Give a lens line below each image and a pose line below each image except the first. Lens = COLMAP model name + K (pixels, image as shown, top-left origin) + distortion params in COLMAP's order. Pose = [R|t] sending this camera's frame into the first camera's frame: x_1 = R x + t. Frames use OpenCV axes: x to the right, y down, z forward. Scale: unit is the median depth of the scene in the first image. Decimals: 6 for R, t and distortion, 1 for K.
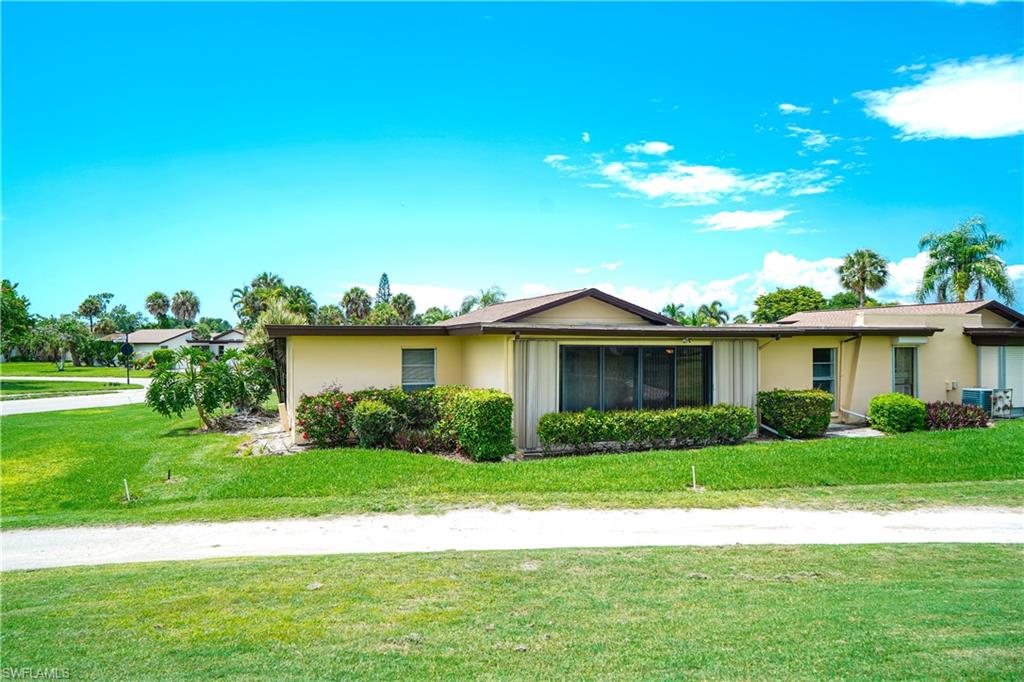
lens RADIAL K [[726.0, 0, 485.9], [0, 726.0, 336.5], [0, 0, 1]] dist [-0.002860, 0.012531]
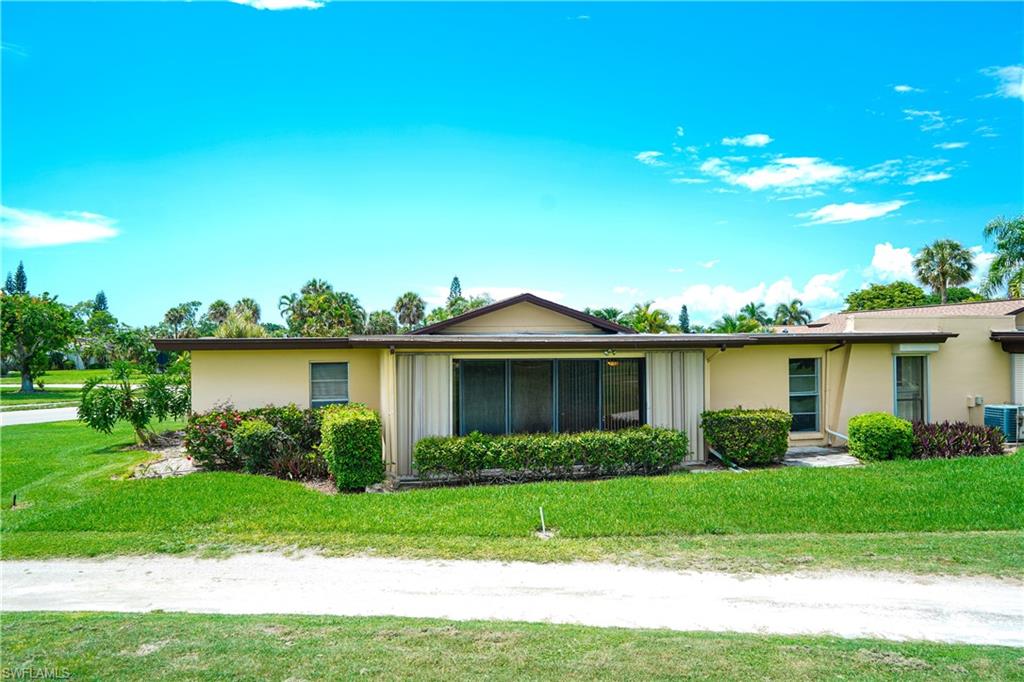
lens RADIAL K [[726.0, 0, 485.0], [0, 726.0, 335.3], [0, 0, 1]] dist [-0.002860, 0.012531]
pose [[0.990678, -0.009892, -0.135864, 0.202279], [0.009294, 0.999944, -0.005037, -0.009814], [0.135906, 0.003728, 0.990715, 0.095658]]
